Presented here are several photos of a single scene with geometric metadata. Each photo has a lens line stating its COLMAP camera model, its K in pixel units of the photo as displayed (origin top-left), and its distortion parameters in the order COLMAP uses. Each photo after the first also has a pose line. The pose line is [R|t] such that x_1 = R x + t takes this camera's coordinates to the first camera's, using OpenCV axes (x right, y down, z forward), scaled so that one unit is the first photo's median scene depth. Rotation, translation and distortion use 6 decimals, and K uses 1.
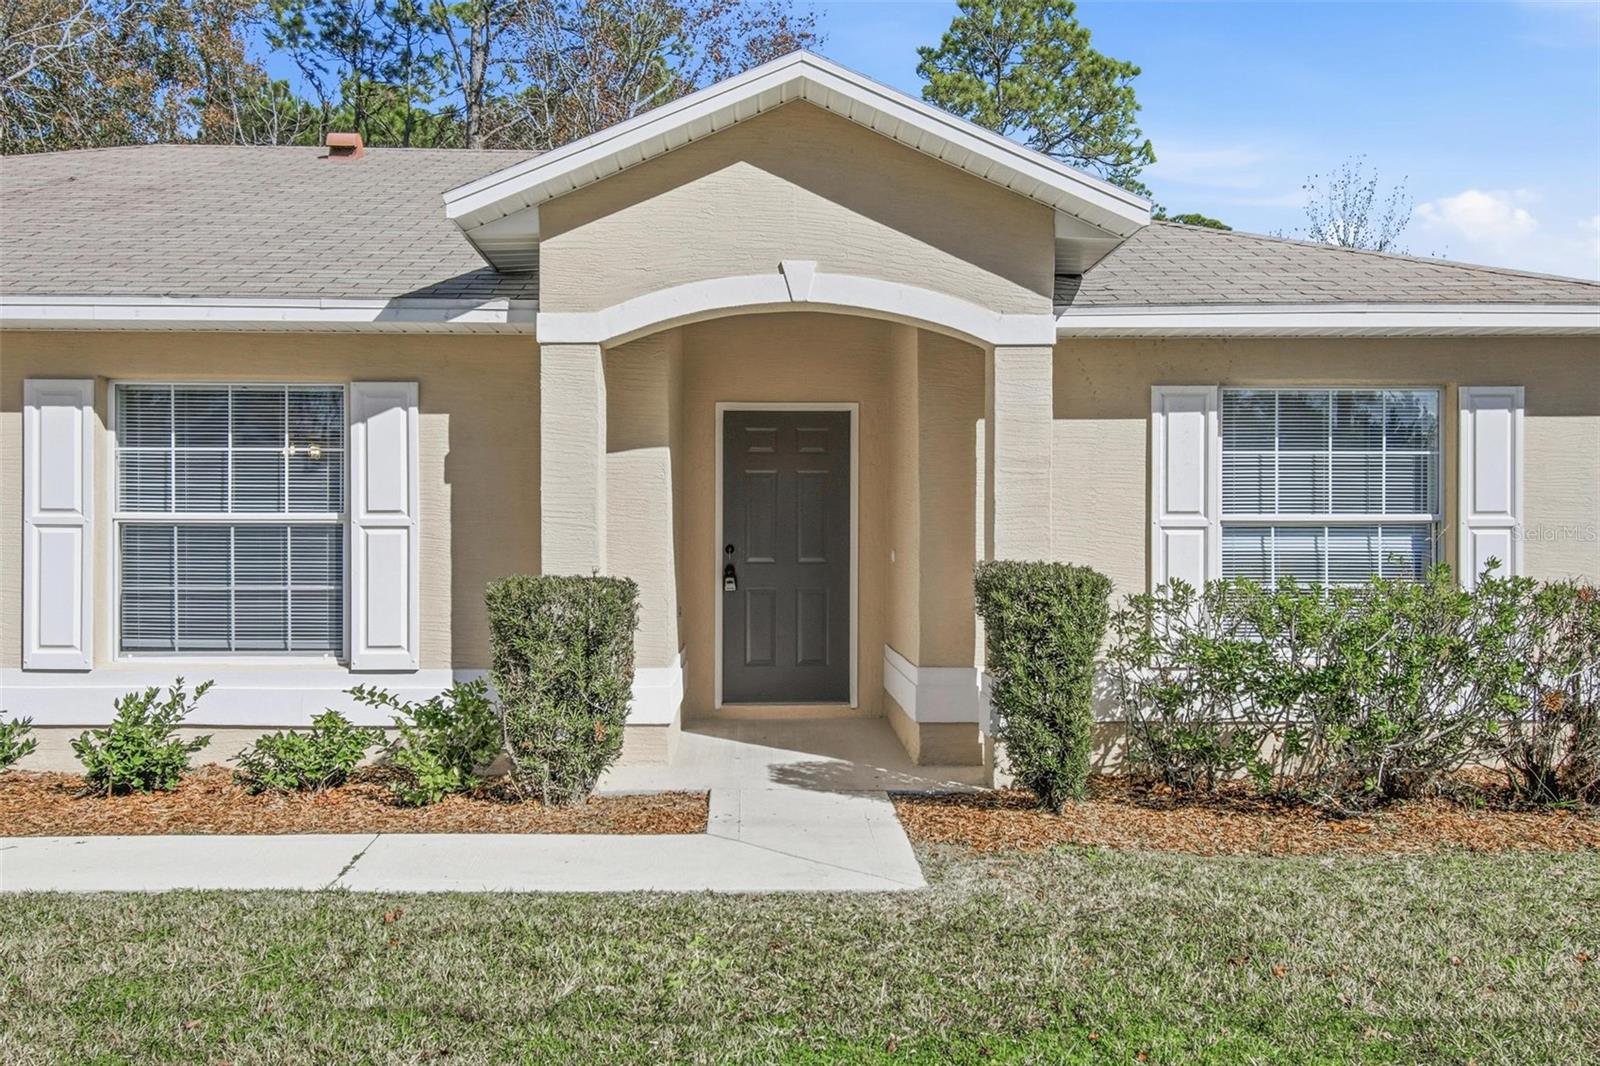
lens RADIAL K [[1389.3, 0, 860.4], [0, 1389.3, 547.3], [0, 0, 1]] dist [0.011015, -0.015873]
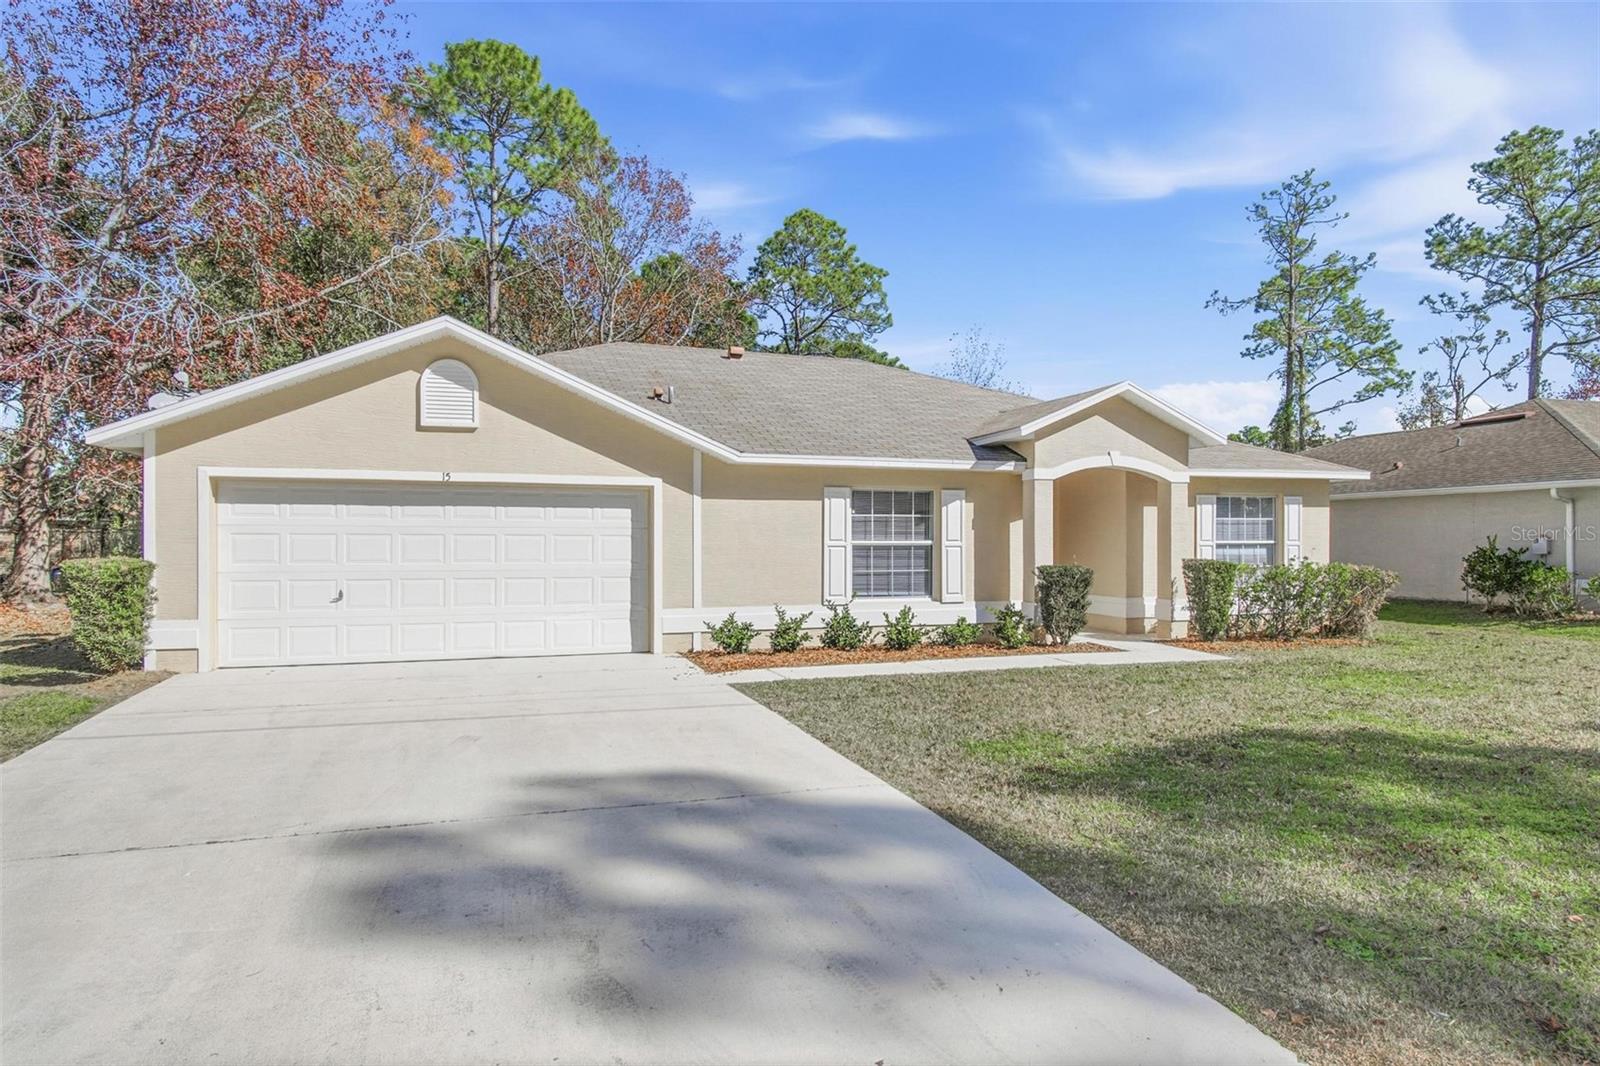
lens RADIAL K [[1025.0, 0, 784.2], [0, 1025.0, 544.9], [0, 0, 1]] dist [0.008433, -0.010744]
pose [[0.950556, -0.001939, 0.310546, -1.220672], [0.001114, 0.999995, 0.002832, -0.023301], [-0.310550, -0.002346, 0.950554, -0.695973]]
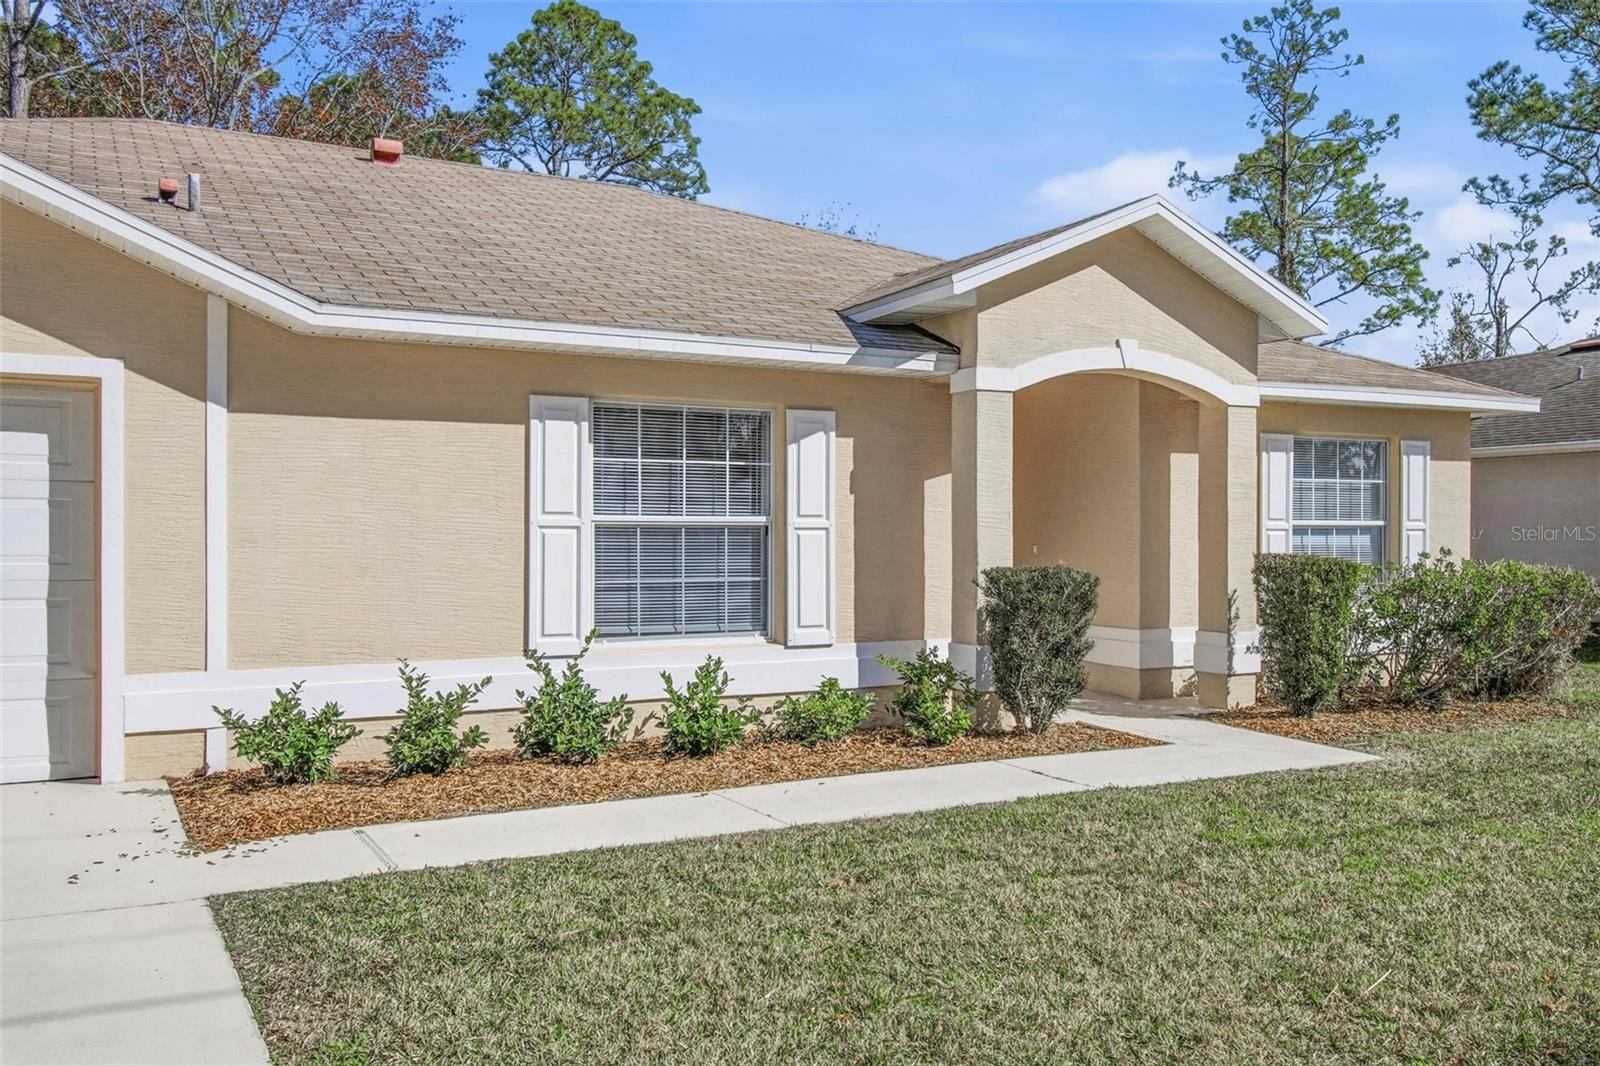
lens RADIAL K [[1389.3, 0, 792.1], [0, 1389.3, 538.6], [0, 0, 1]] dist [0.011015, -0.015873]
pose [[0.889197, -0.001484, 0.457522, -0.914400], [0.000423, 0.999997, 0.002422, -0.008603], [-0.457524, -0.001960, 0.889195, -0.081186]]
